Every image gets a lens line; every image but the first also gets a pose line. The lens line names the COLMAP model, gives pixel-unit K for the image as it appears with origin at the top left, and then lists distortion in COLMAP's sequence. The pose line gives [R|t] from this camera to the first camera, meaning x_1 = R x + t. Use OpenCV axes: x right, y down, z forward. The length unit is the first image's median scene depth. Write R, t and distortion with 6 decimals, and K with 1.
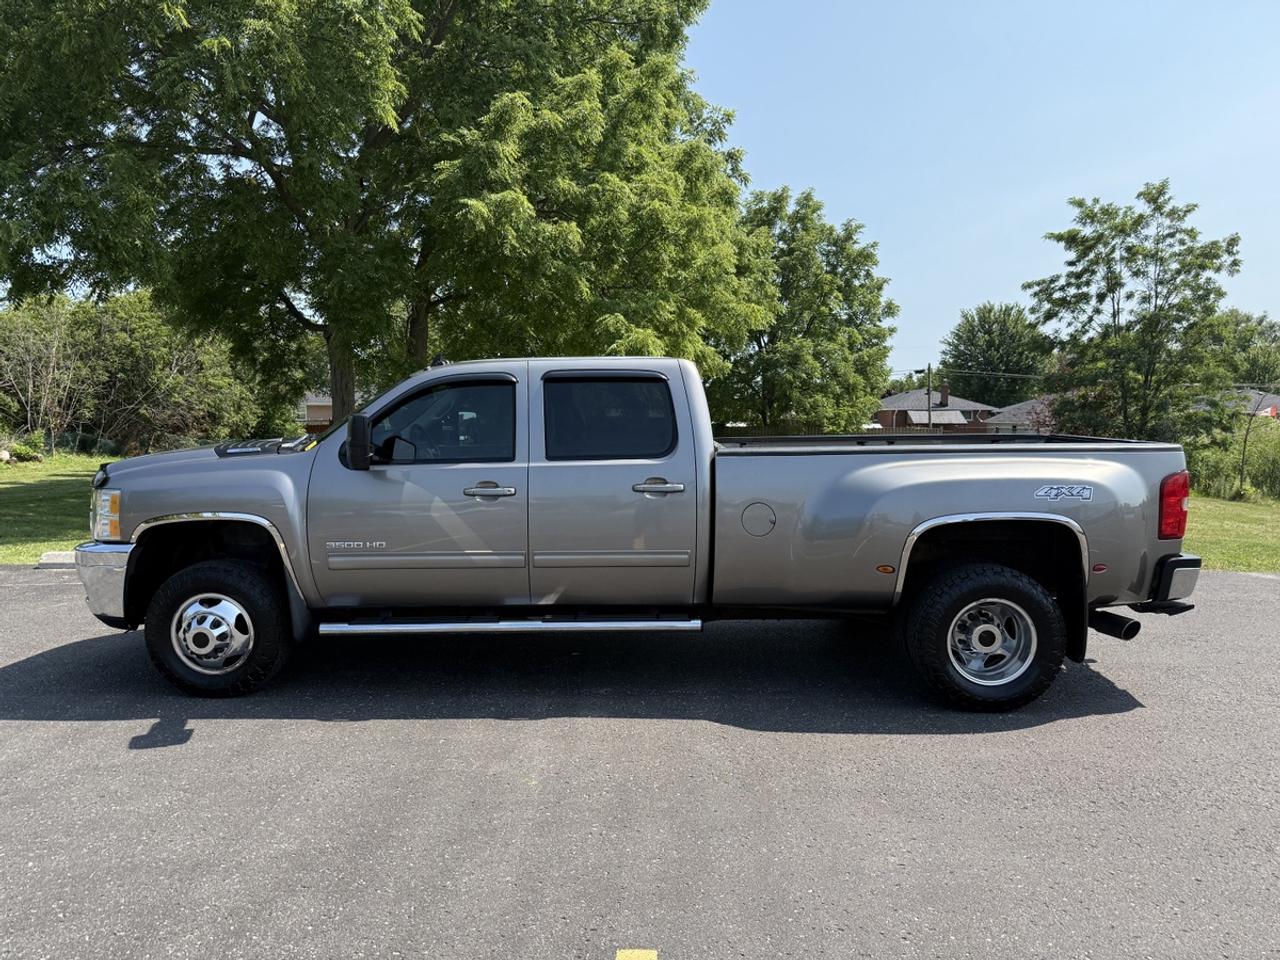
lens RADIAL K [[890.6, 0, 649.4], [0, 890.6, 471.0], [0, 0, 1]] dist [0.036122, -0.052446]
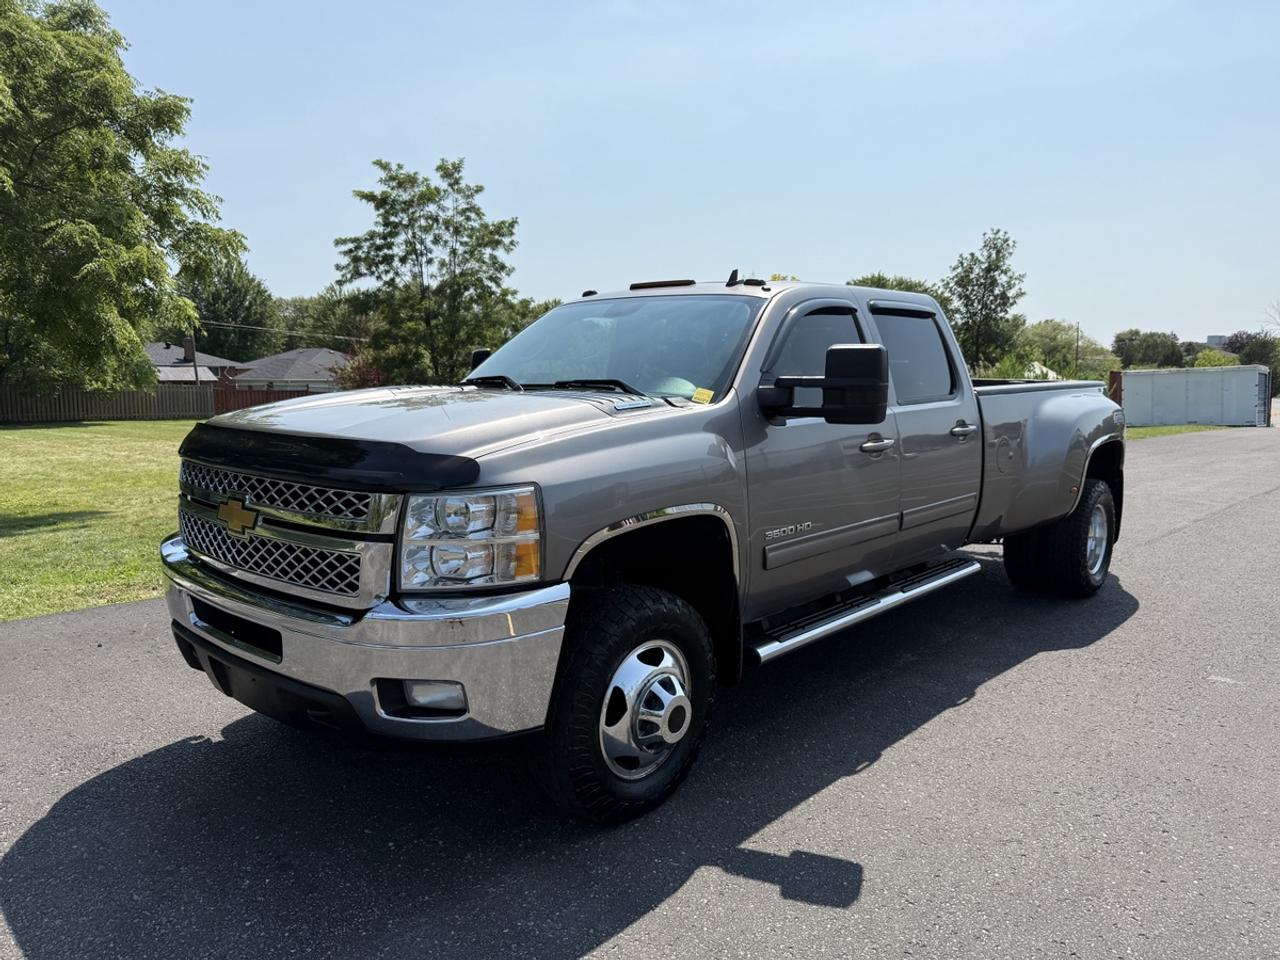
lens RADIAL K [[890.6, 0, 641.4], [0, 890.6, 483.6], [0, 0, 1]] dist [0.036122, -0.052446]
pose [[0.655396, -0.085664, 0.750412, -0.138373], [0.040503, 0.996104, 0.078336, -0.002256], [-0.754199, -0.020947, 0.656312, 0.092217]]
